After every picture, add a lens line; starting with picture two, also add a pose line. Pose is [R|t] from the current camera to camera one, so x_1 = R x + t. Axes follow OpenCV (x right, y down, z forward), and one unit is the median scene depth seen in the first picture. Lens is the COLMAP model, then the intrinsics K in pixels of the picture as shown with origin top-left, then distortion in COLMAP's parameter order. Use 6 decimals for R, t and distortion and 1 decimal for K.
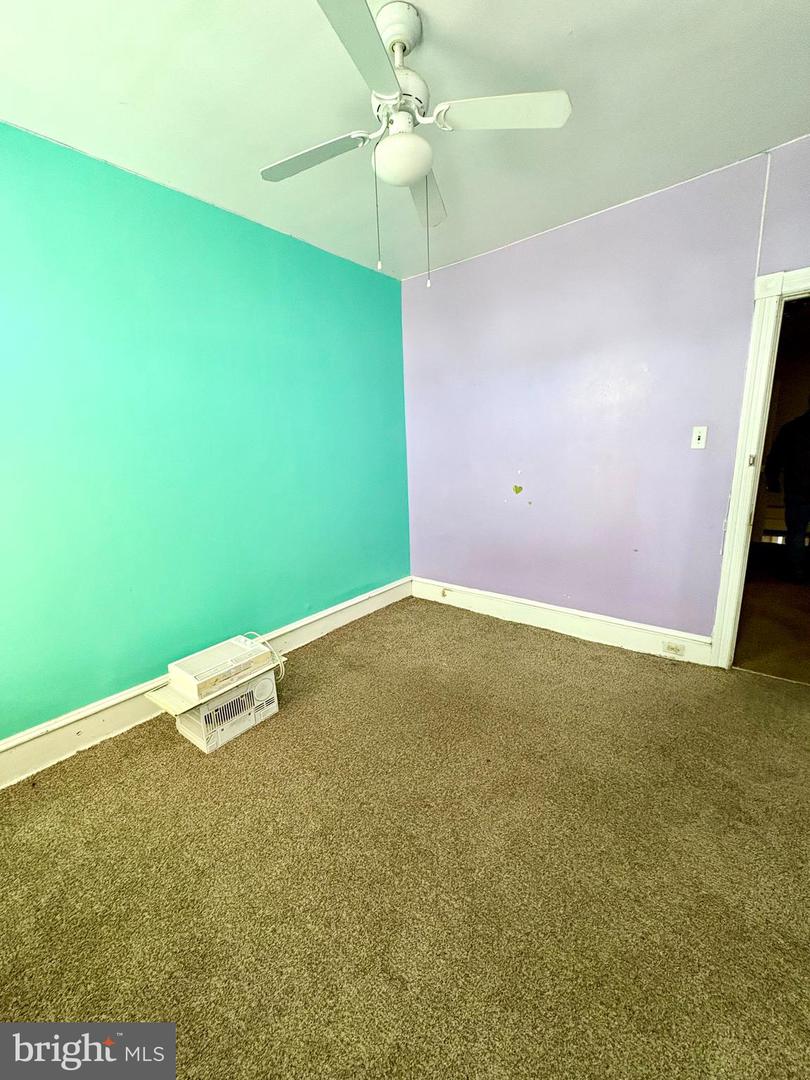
lens RADIAL K [[427.4, 0, 399.7], [0, 427.4, 540.1], [0, 0, 1]] dist [-0.001732, 0.000110]
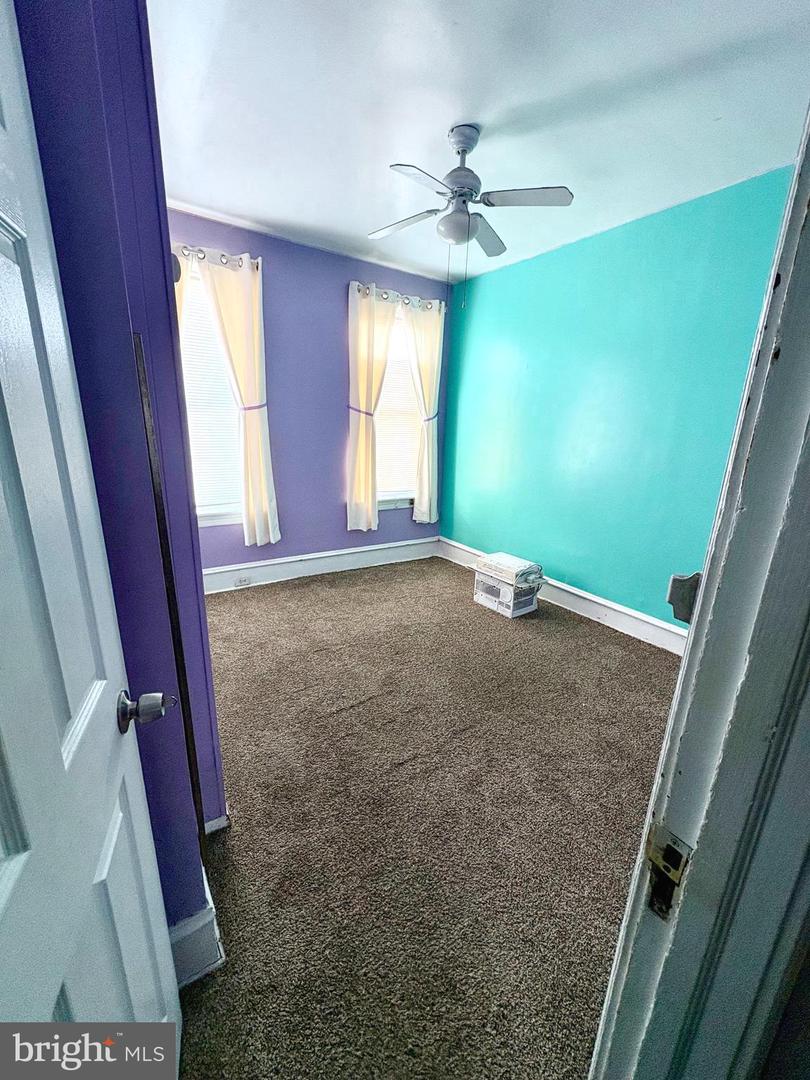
lens RADIAL K [[427.4, 0, 404.5], [0, 427.4, 540.5], [0, 0, 1]] dist [-0.001732, 0.000110]
pose [[-0.285088, 0.284617, -0.915269, 1.048271], [-0.230519, 0.906510, 0.353695, -0.248703], [0.930369, 0.311821, -0.192826, 0.896680]]
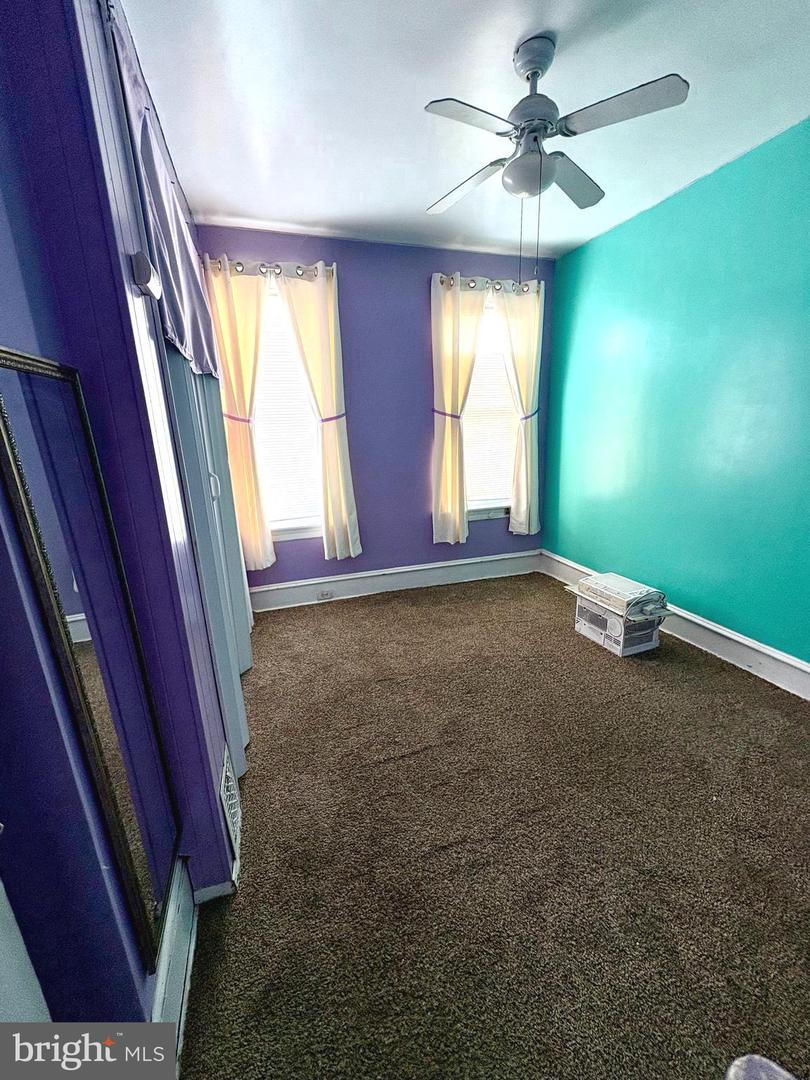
lens RADIAL K [[427.4, 0, 405.6], [0, 427.4, 540.5], [0, 0, 1]] dist [-0.001732, 0.000110]
pose [[-0.528463, 0.274765, -0.803263, 0.855790], [-0.132086, 0.908044, 0.397505, -0.254774], [0.838618, 0.316166, -0.443575, 0.958820]]
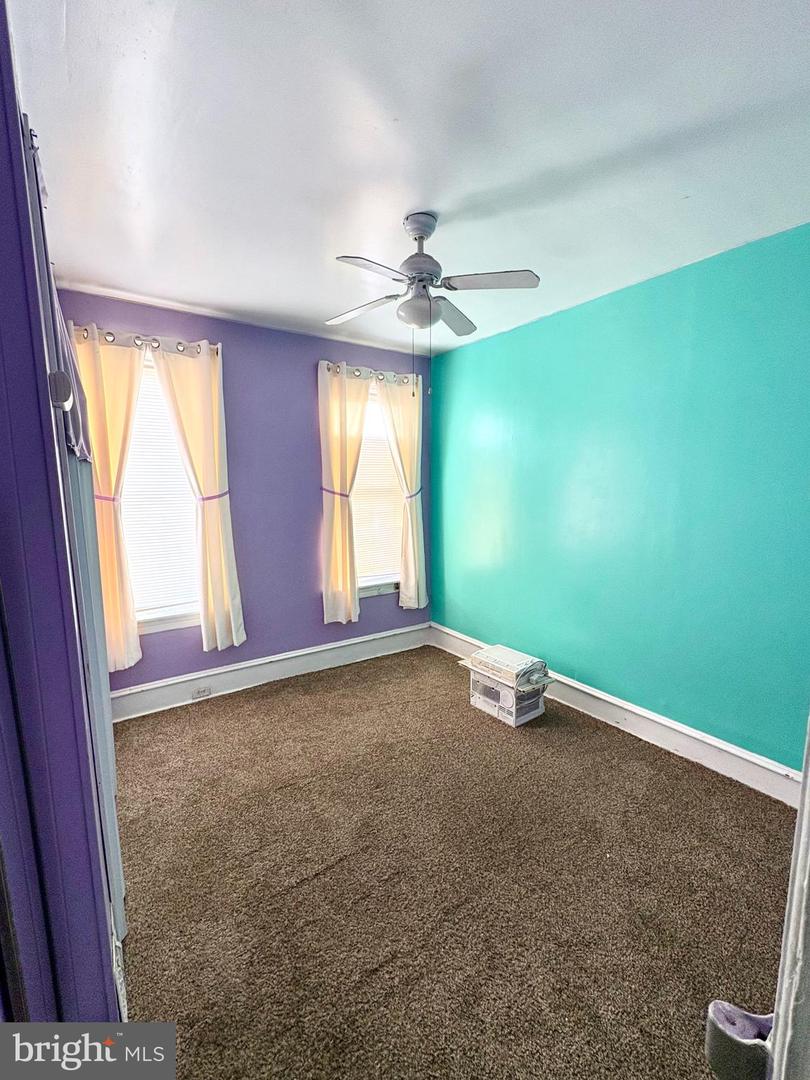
lens RADIAL K [[456.8, 0, 404.7], [0, 456.8, 545.5], [0, 0, 1]] dist [-0.001886, -0.000050]
pose [[-0.271196, 0.174220, -0.946626, 0.932482], [-0.192003, 0.953925, 0.230570, -0.320143], [0.943179, 0.244285, -0.225250, 0.905800]]
